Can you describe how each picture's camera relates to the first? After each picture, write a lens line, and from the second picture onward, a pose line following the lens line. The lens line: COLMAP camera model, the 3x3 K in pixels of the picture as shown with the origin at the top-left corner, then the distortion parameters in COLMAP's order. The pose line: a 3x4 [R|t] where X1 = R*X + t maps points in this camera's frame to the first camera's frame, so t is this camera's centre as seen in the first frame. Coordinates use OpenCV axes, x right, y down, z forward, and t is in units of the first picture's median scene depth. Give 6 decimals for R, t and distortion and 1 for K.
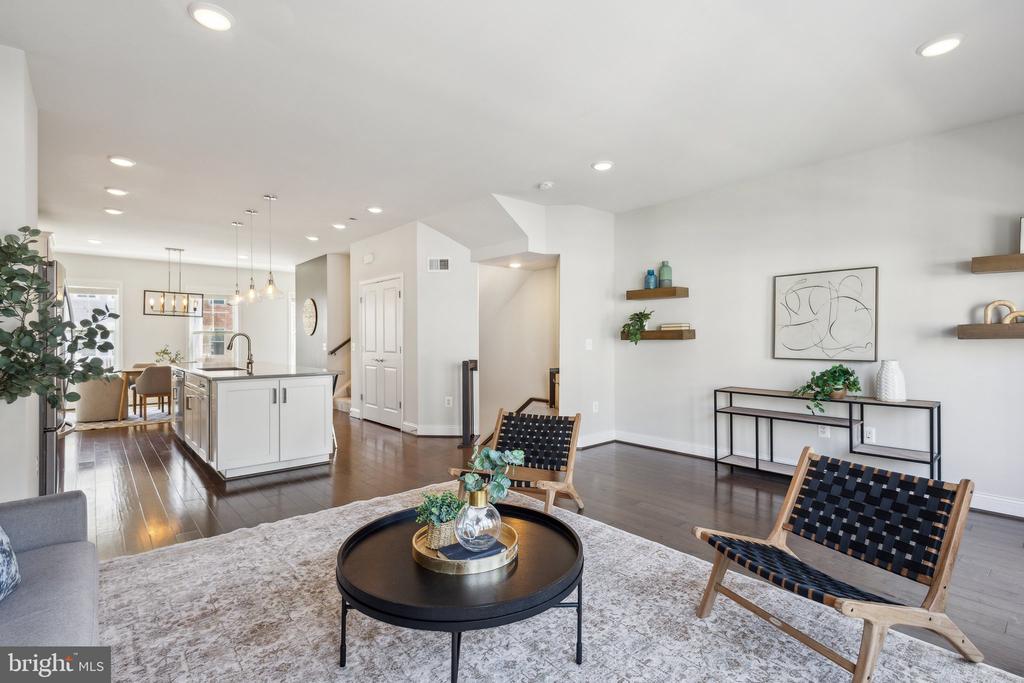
lens RADIAL K [[476.5, 0, 511.5], [0, 476.5, 339.6], [0, 0, 1]] dist [0.003180, -0.000129]
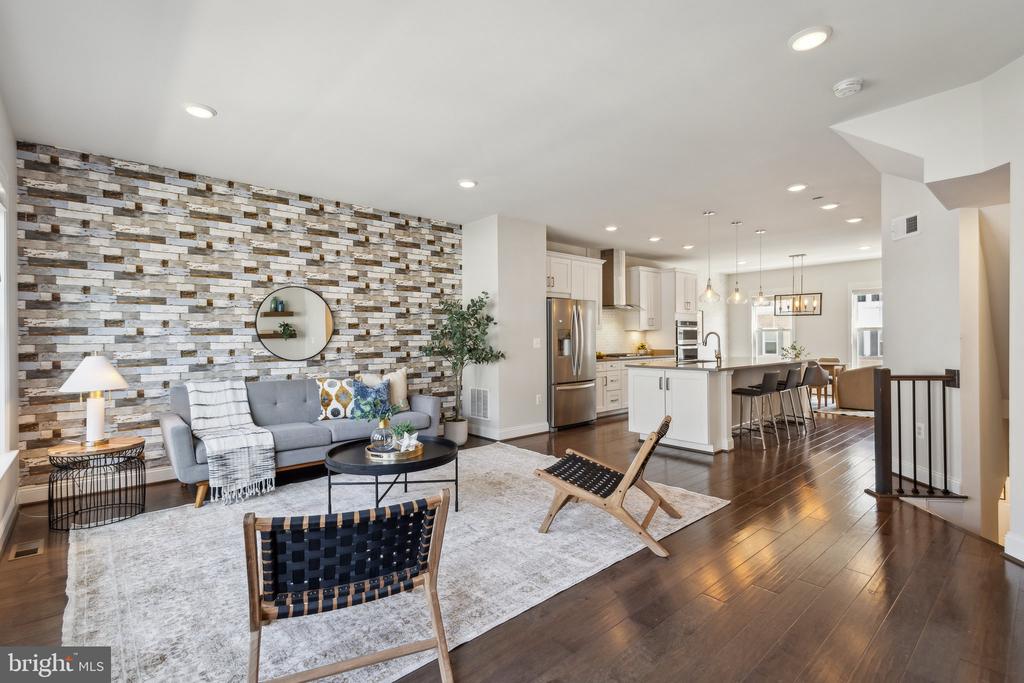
lens RADIAL K [[476.5, 0, 511.9], [0, 476.5, 337.9], [0, 0, 1]] dist [0.003180, -0.000129]
pose [[0.002224, 0.001651, -0.999996, 0.636460], [0.003305, 0.999993, 0.001658, -0.002690], [0.999992, -0.003309, 0.002219, 0.523852]]
